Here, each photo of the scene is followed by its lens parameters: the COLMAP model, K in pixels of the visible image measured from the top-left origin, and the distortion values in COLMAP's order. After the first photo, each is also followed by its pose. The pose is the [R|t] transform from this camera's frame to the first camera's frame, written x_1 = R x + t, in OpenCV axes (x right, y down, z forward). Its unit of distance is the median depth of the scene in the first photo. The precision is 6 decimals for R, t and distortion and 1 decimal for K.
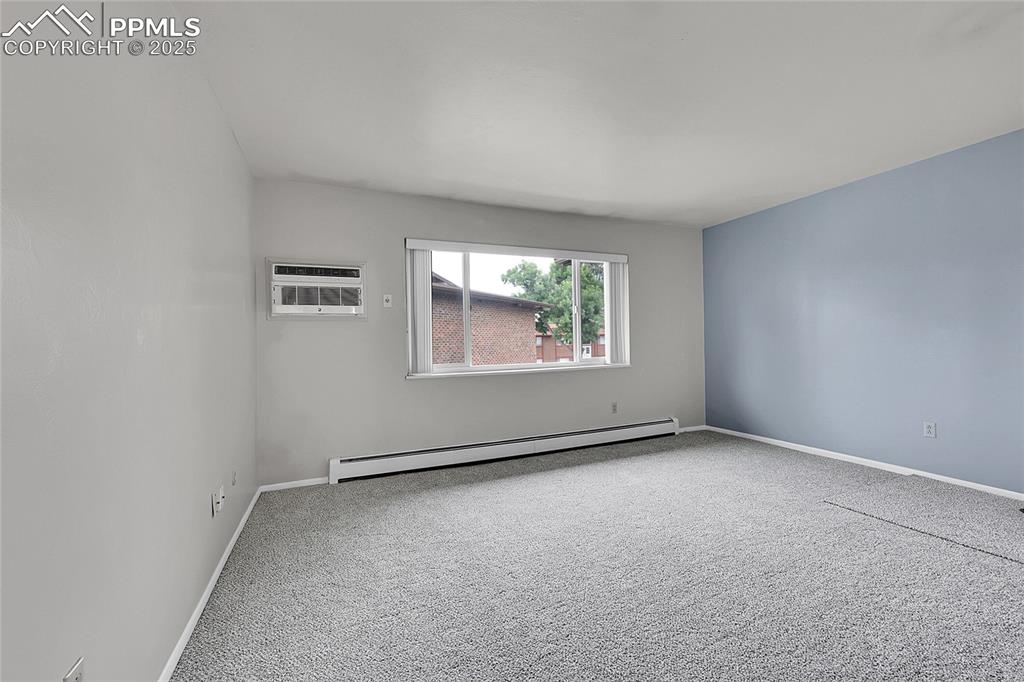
lens RADIAL K [[412.1, 0, 512.0], [0, 412.1, 341.0], [0, 0, 1]] dist [-0.000371, 0.000143]
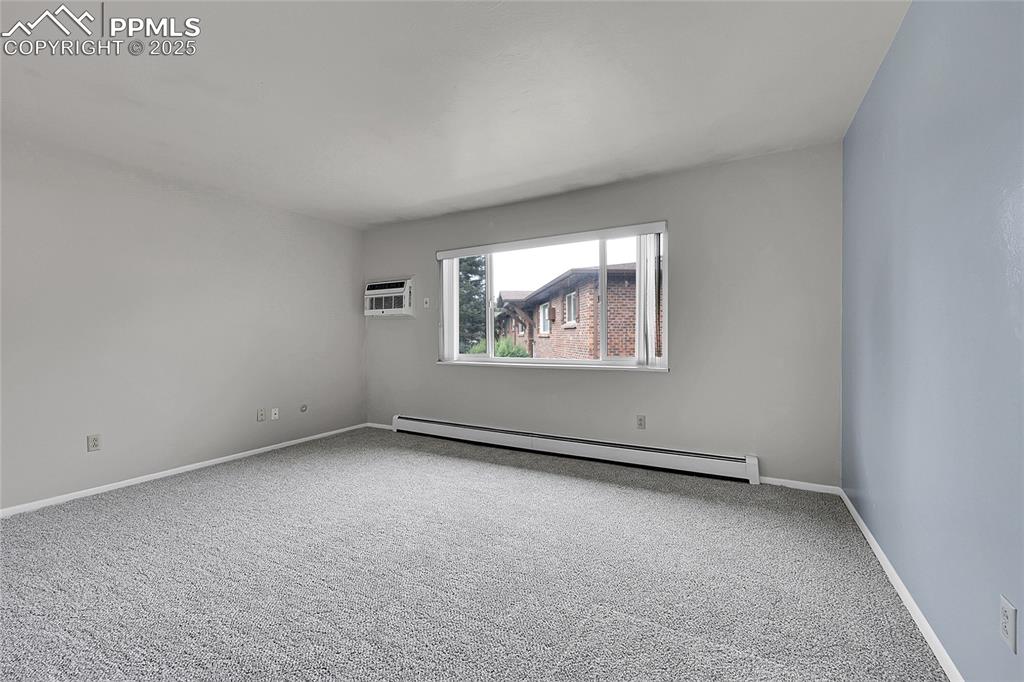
lens RADIAL K [[412.1, 0, 512.0], [0, 412.1, 341.0], [0, 0, 1]] dist [-0.000371, 0.000143]
pose [[0.611256, 0.032081, -0.790782, 0.897535], [-0.003057, 0.999266, 0.038176, -0.026900], [0.791427, -0.020918, 0.610906, 0.416661]]
